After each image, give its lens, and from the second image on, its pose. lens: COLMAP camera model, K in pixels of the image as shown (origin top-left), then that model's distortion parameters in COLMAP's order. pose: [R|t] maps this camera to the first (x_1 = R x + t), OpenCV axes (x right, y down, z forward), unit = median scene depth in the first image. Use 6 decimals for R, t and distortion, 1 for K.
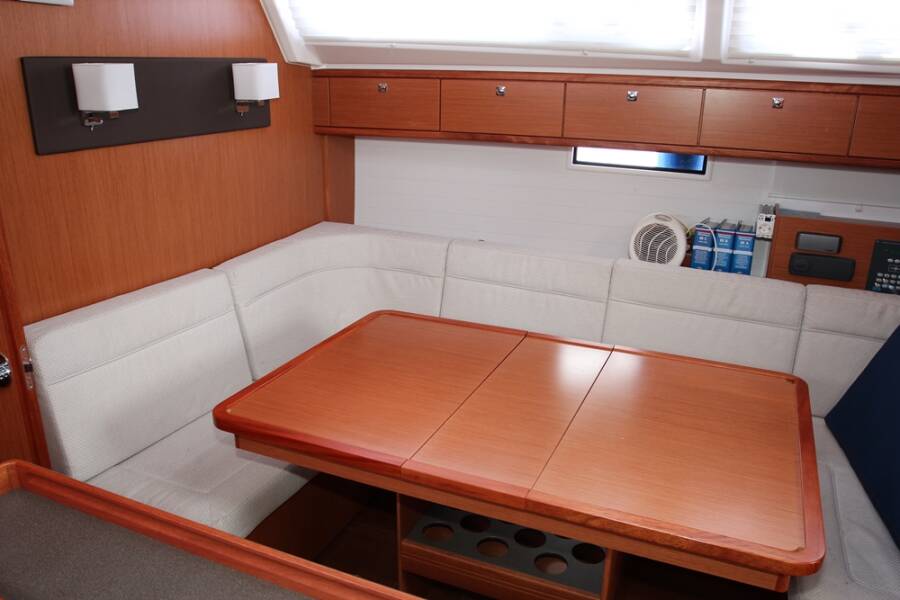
lens RADIAL K [[687.6, 0, 450.0], [0, 687.6, 300.0], [0, 0, 1]] dist [-0.106187, 0.003067]
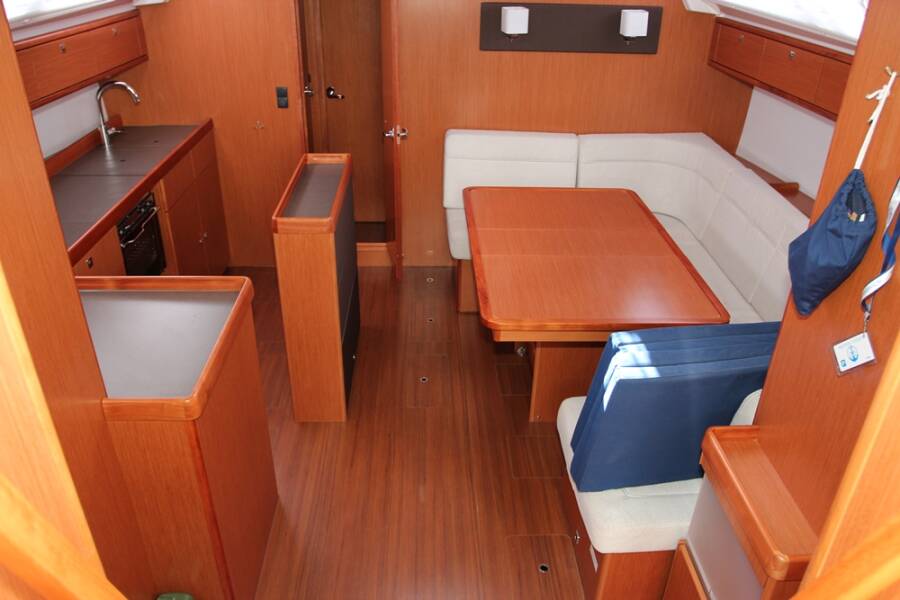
lens RADIAL K [[687.6, 0, 450.0], [0, 687.6, 300.0], [0, 0, 1]] dist [-0.106187, 0.003067]
pose [[0.425870, 0.423428, -0.799590, 1.090937], [-0.290478, 0.900938, 0.322386, -0.139360], [0.856888, 0.094969, 0.506679, -0.062992]]
